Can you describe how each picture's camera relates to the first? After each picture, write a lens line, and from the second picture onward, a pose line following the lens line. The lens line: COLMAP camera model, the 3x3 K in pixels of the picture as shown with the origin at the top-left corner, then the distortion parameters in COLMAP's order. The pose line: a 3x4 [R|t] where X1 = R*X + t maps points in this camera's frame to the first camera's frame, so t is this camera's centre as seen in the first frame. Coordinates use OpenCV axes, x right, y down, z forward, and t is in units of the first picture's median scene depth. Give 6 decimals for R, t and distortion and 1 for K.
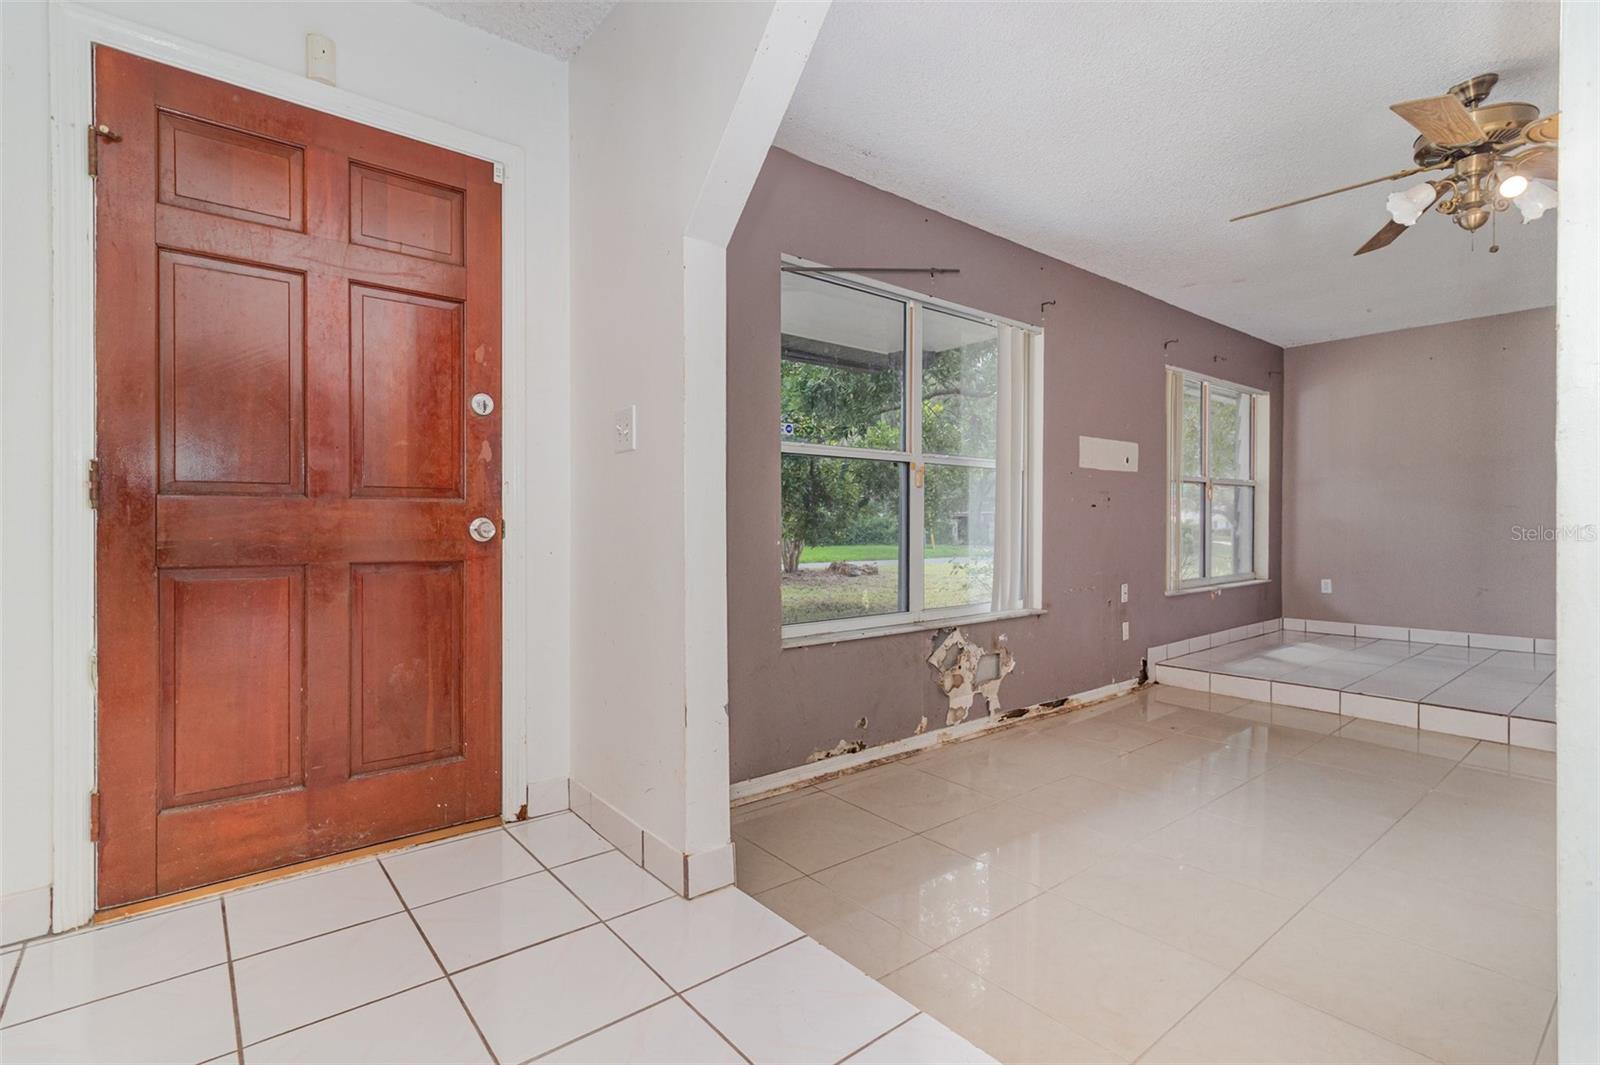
lens RADIAL K [[769.5, 0, 791.4], [0, 769.5, 502.7], [0, 0, 1]] dist [0.003789, 0.001353]
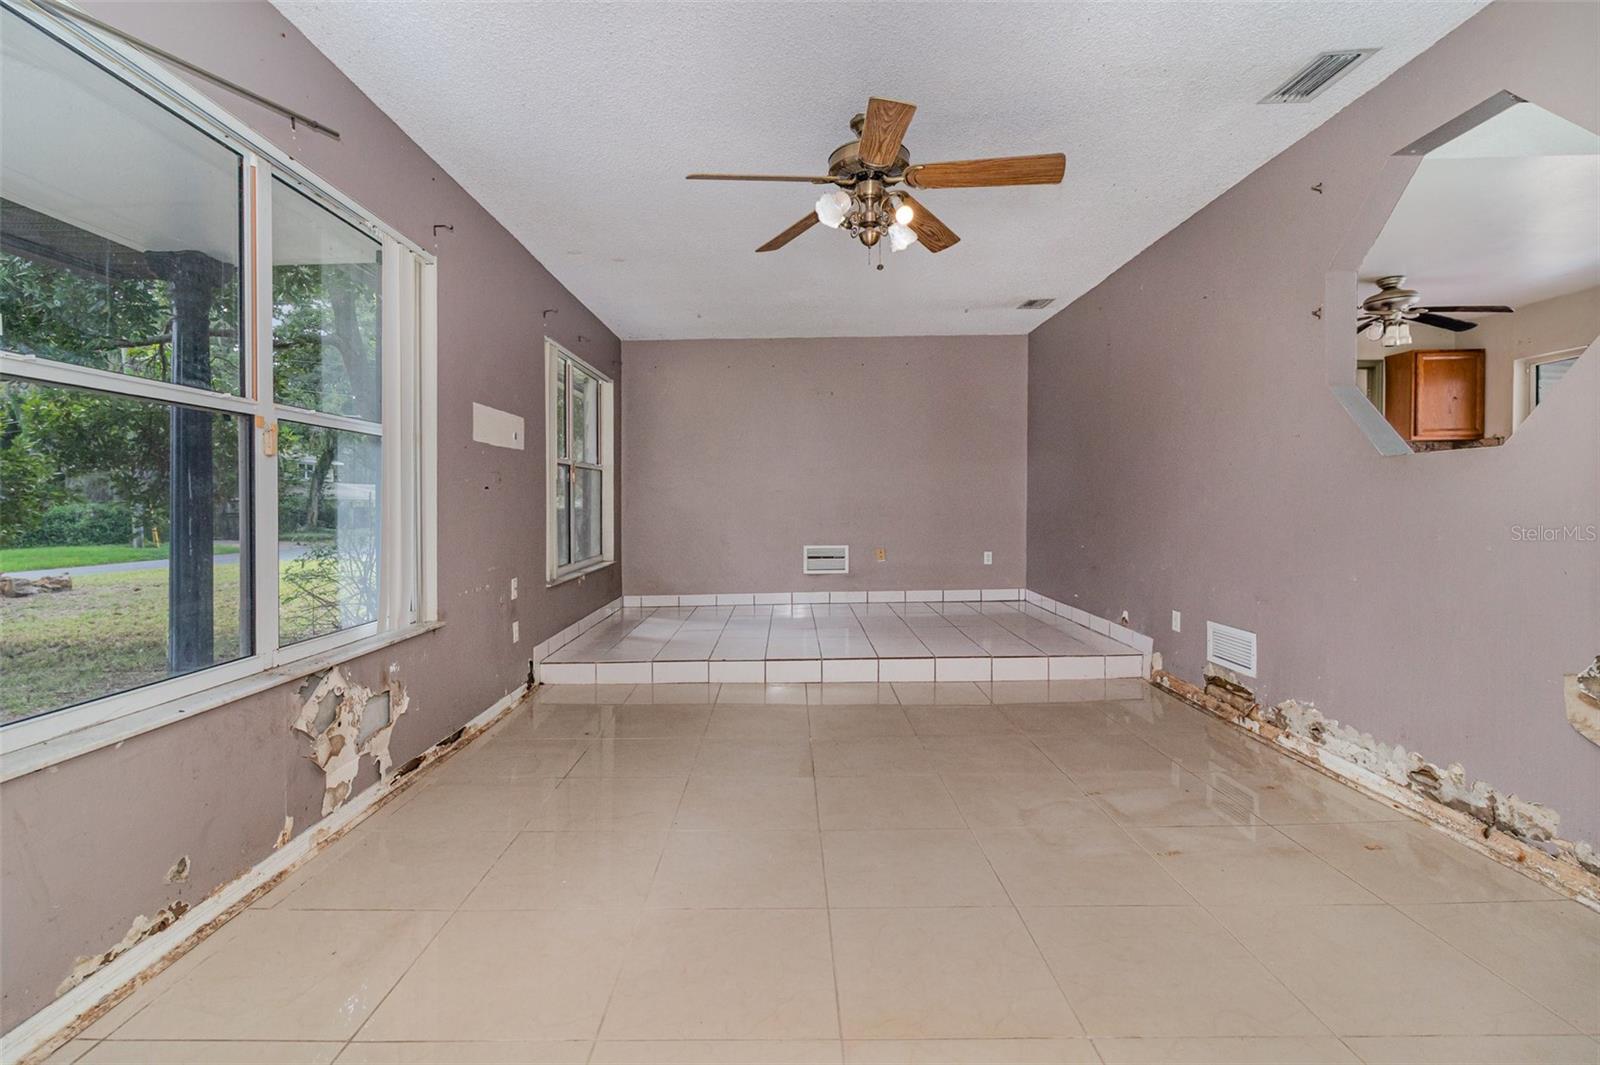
lens RADIAL K [[769.5, 0, 791.4], [0, 769.5, 502.7], [0, 0, 1]] dist [0.003789, 0.001353]
pose [[0.632787, -0.009083, 0.774272, -0.052690], [-0.005111, 0.999860, 0.015906, 0.005800], [-0.774309, -0.014022, 0.632653, 0.260213]]
